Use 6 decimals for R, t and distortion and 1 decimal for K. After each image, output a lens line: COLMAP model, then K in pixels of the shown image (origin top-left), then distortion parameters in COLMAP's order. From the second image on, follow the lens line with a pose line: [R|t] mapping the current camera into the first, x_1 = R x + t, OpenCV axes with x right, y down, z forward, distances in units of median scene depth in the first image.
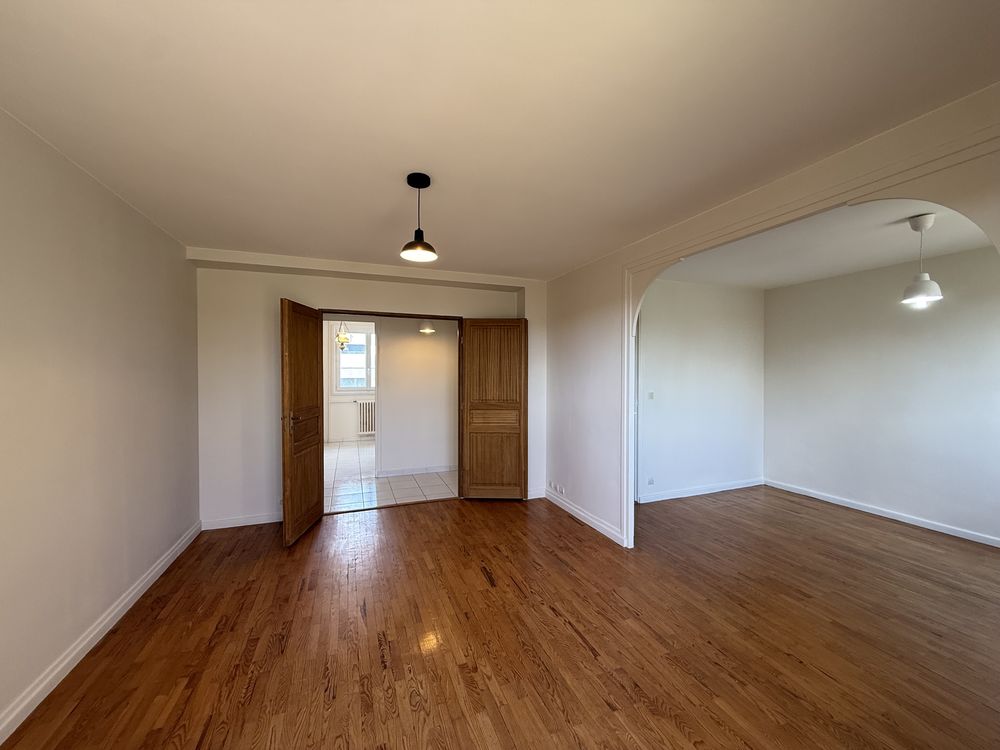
lens RADIAL K [[397.1, 0, 499.3], [0, 397.1, 373.6], [0, 0, 1]] dist [-0.000373, 0.000011]
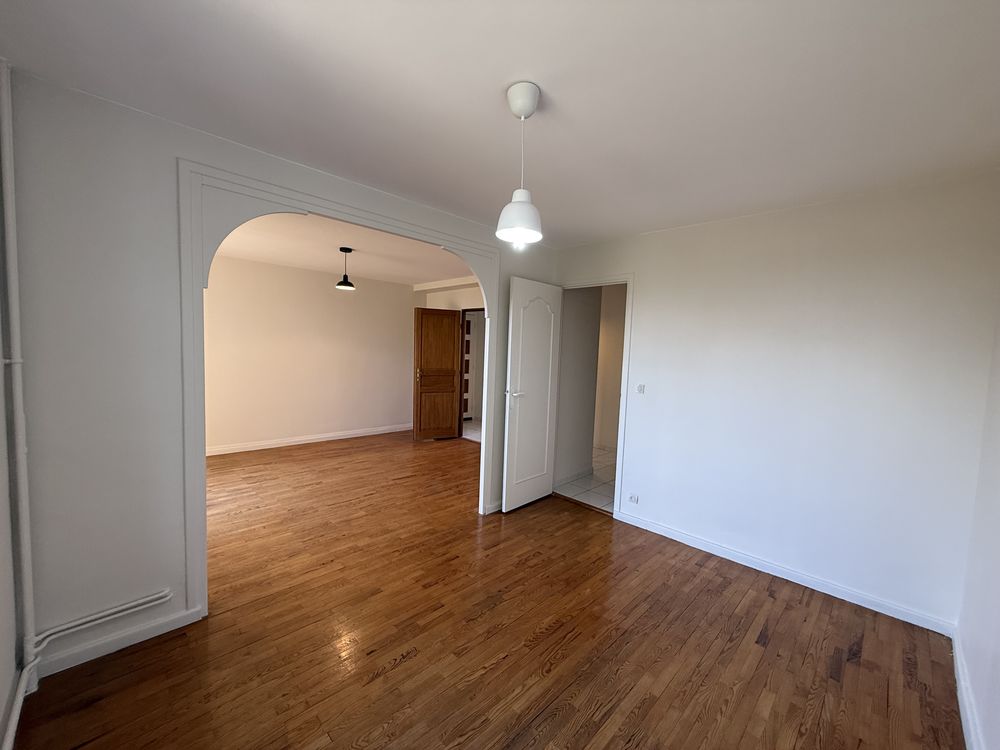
lens RADIAL K [[397.1, 0, 497.2], [0, 397.1, 375.5], [0, 0, 1]] dist [-0.000373, 0.000011]
pose [[0.395928, 0.077631, -0.914994, 1.494080], [-0.036476, 0.996963, 0.068802, -0.019613], [0.917557, 0.006135, 0.397557, 0.683357]]
